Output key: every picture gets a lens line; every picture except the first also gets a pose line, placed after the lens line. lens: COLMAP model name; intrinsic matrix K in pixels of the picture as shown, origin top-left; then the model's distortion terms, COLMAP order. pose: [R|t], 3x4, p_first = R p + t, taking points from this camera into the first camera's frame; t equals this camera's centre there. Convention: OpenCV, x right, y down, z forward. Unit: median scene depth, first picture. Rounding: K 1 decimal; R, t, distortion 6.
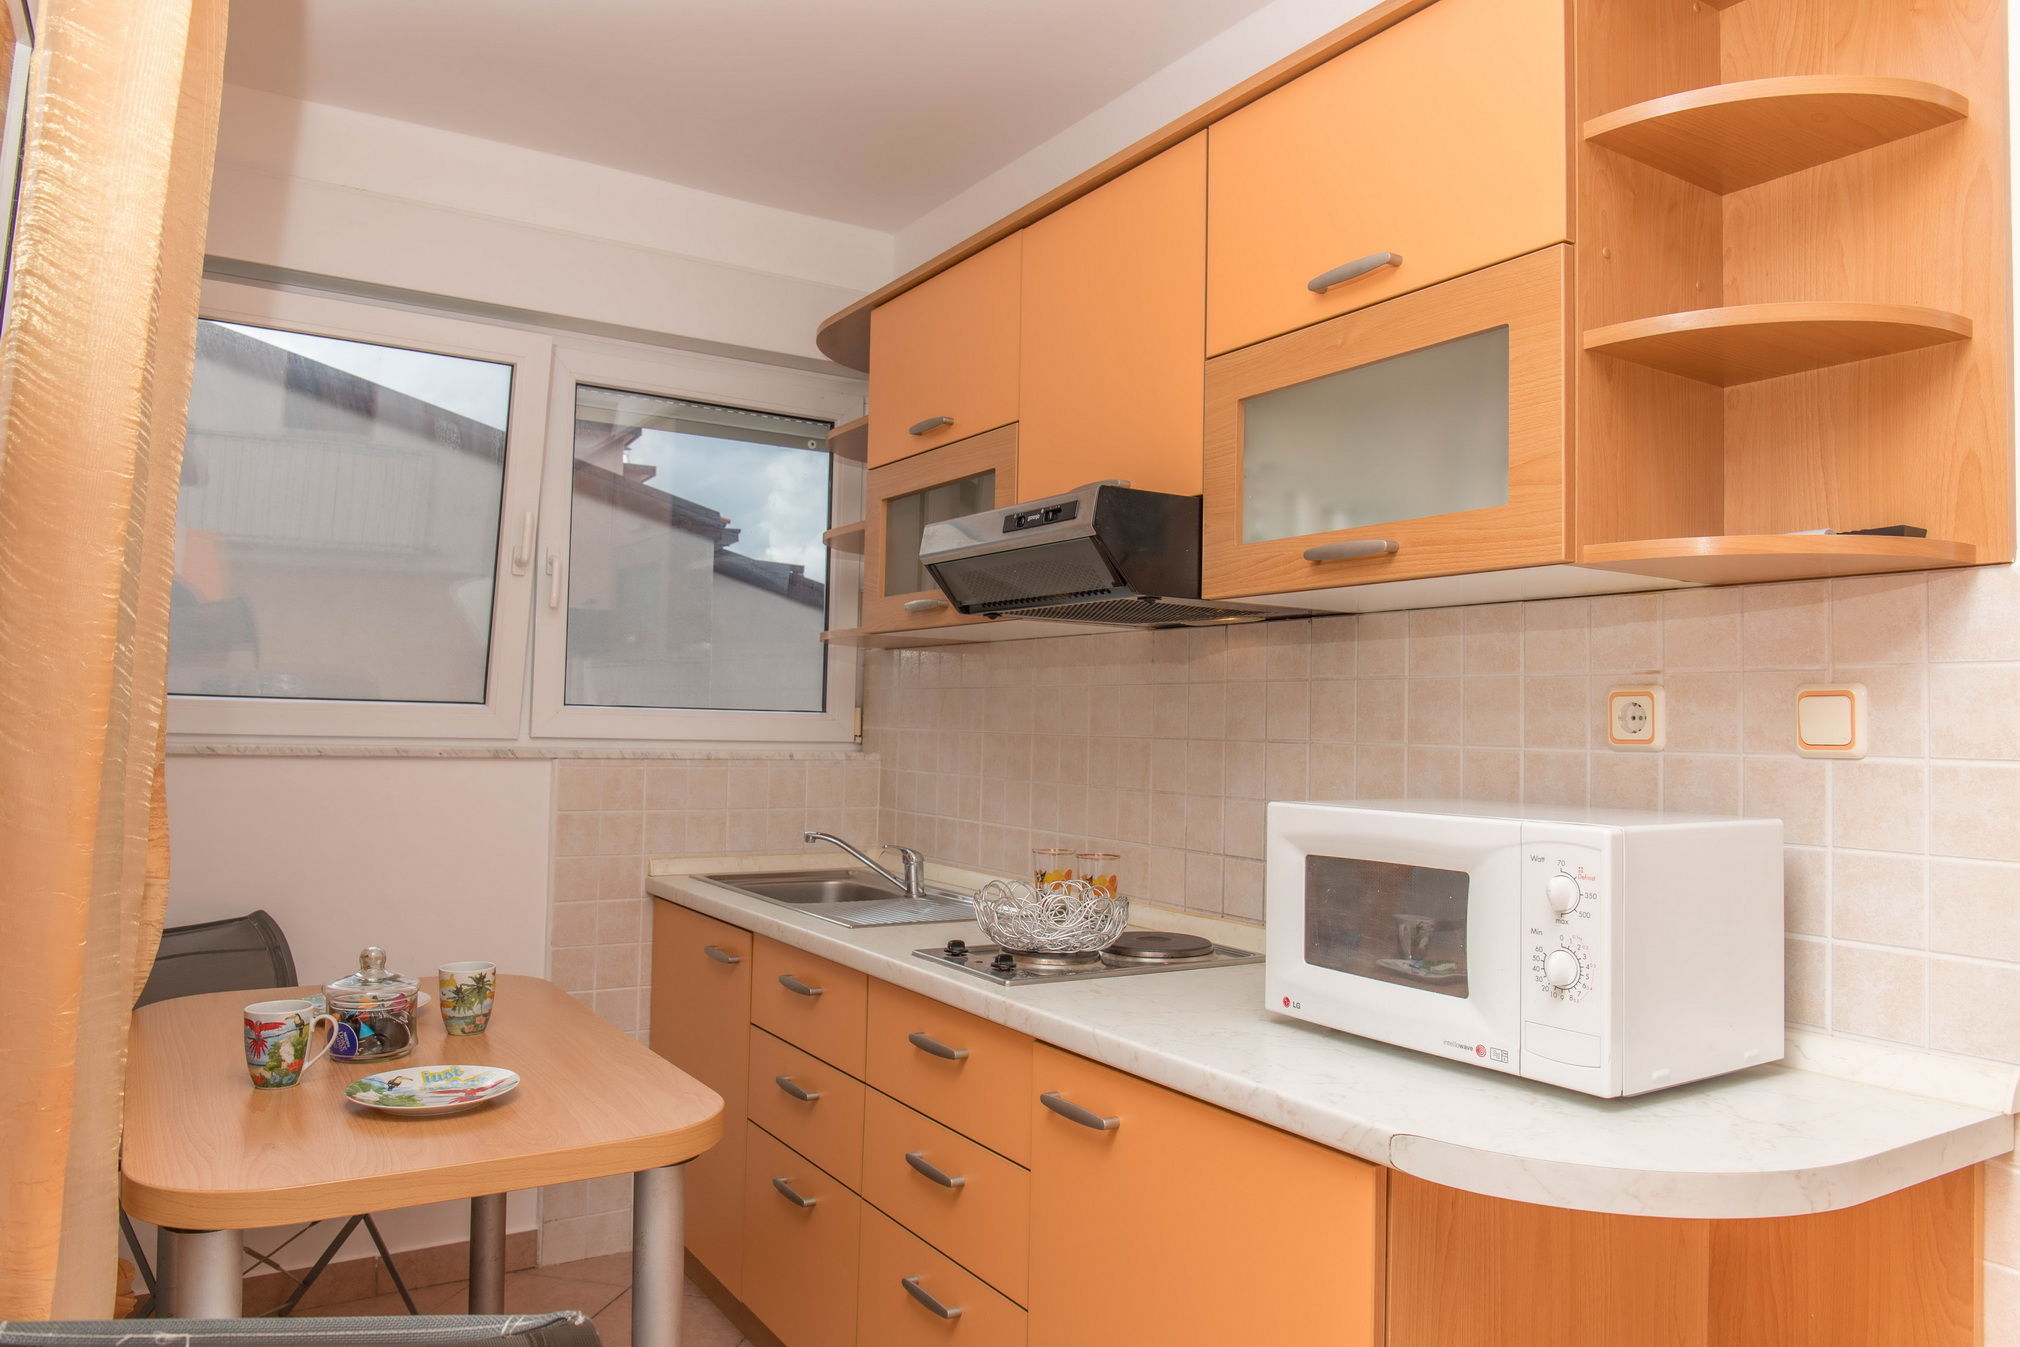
lens RADIAL K [[1356.3, 0, 1013.7], [0, 1356.3, 669.5], [0, 0, 1]] dist [-0.043072, -0.001076]
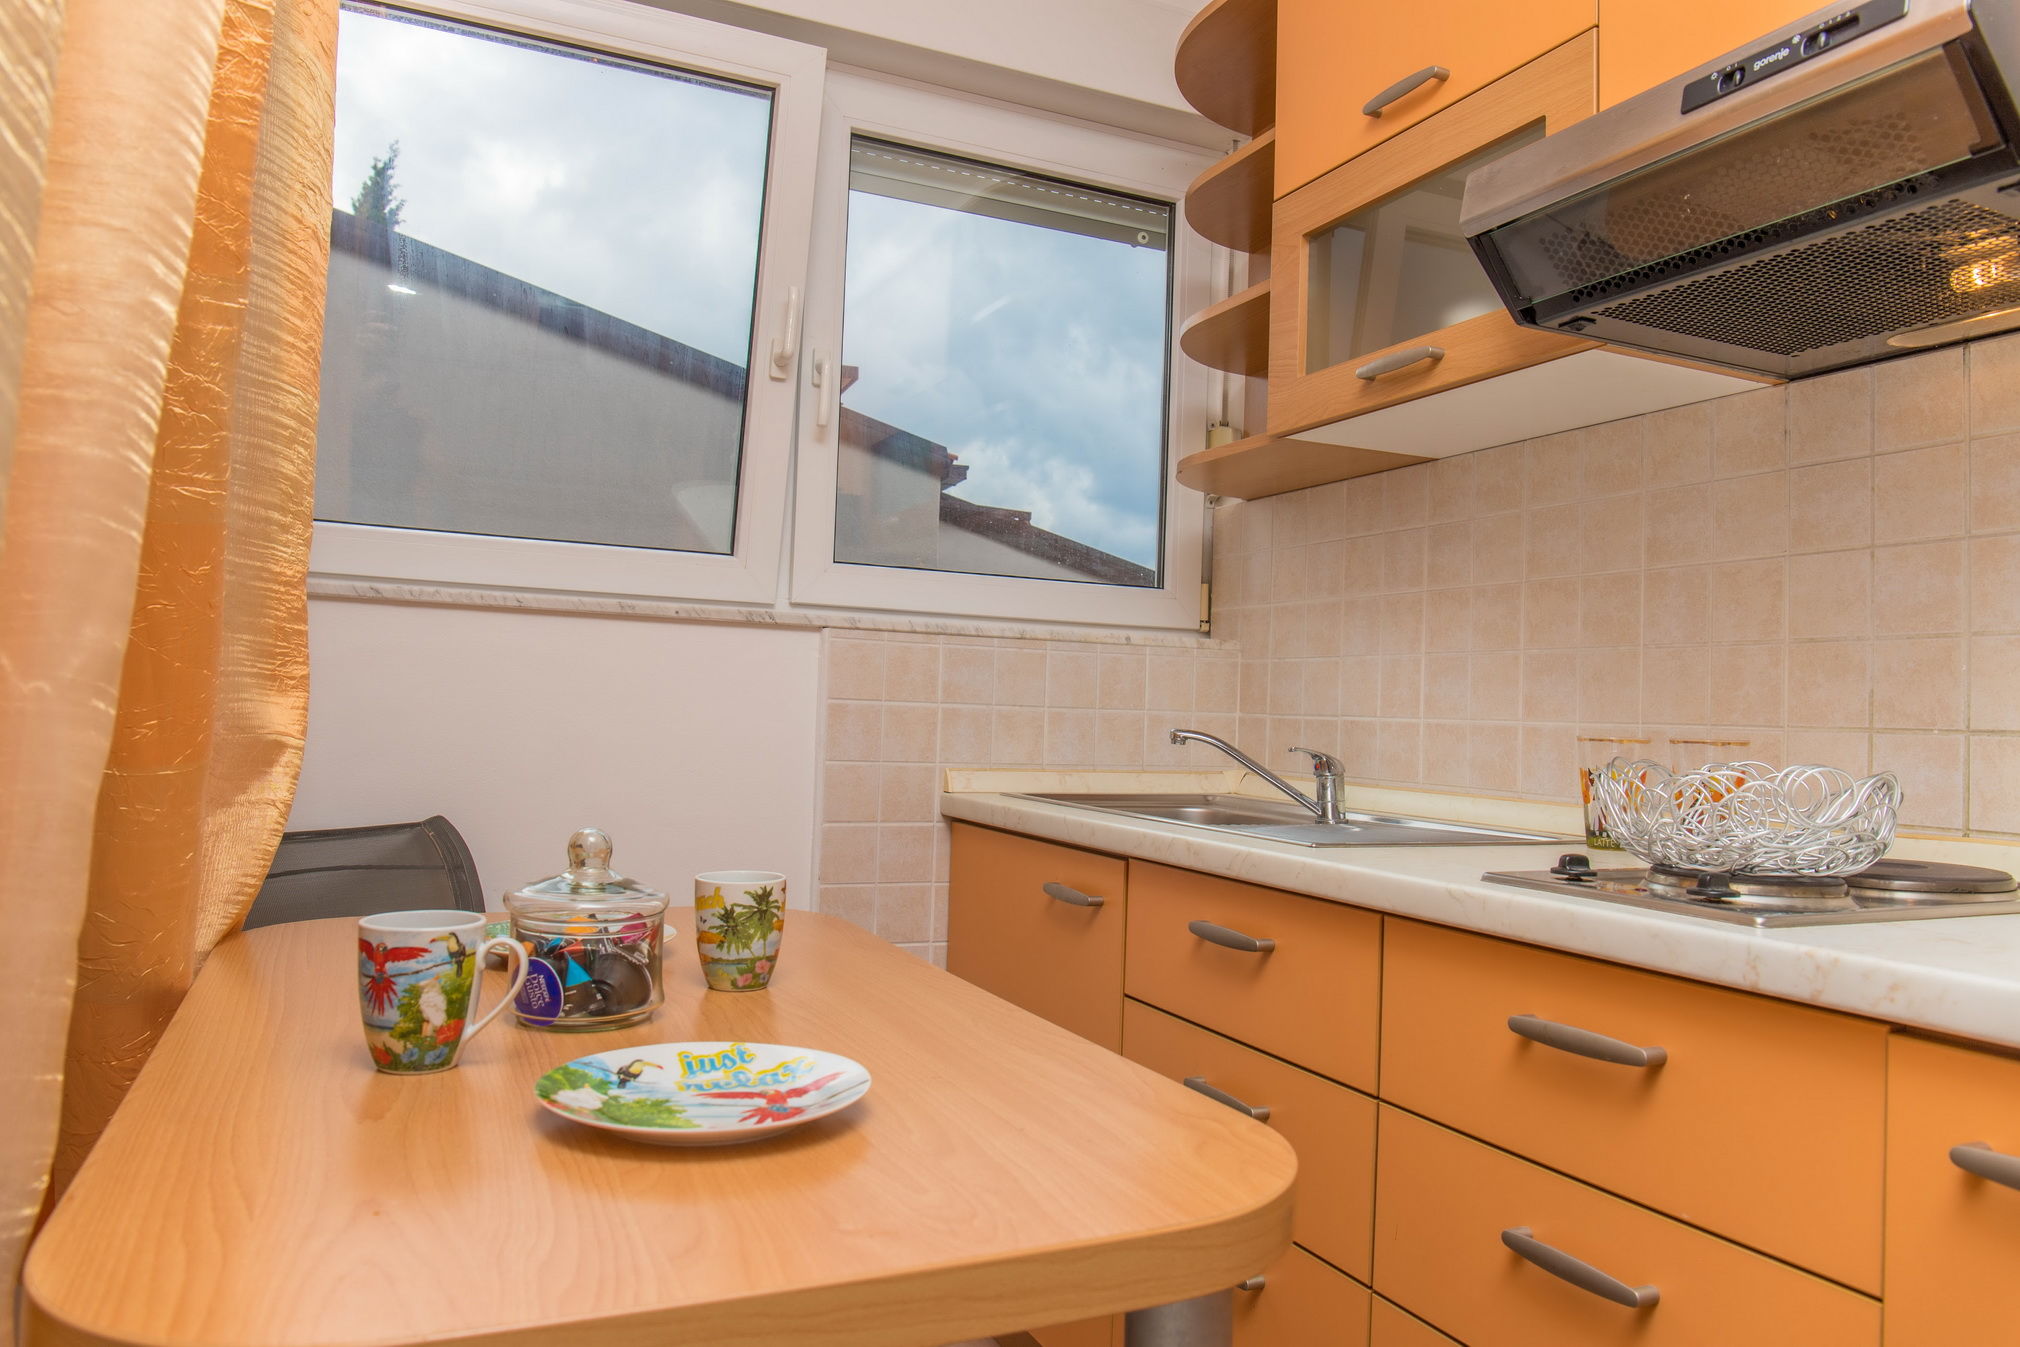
lens RADIAL K [[1356.3, 0, 1001.6], [0, 1356.3, 661.5], [0, 0, 1]] dist [-0.043072, -0.001076]
pose [[0.989393, 0.004555, -0.145193, -0.214740], [-0.004485, 0.999990, 0.000813, 0.130350], [0.145196, -0.000153, 0.989403, 0.442509]]
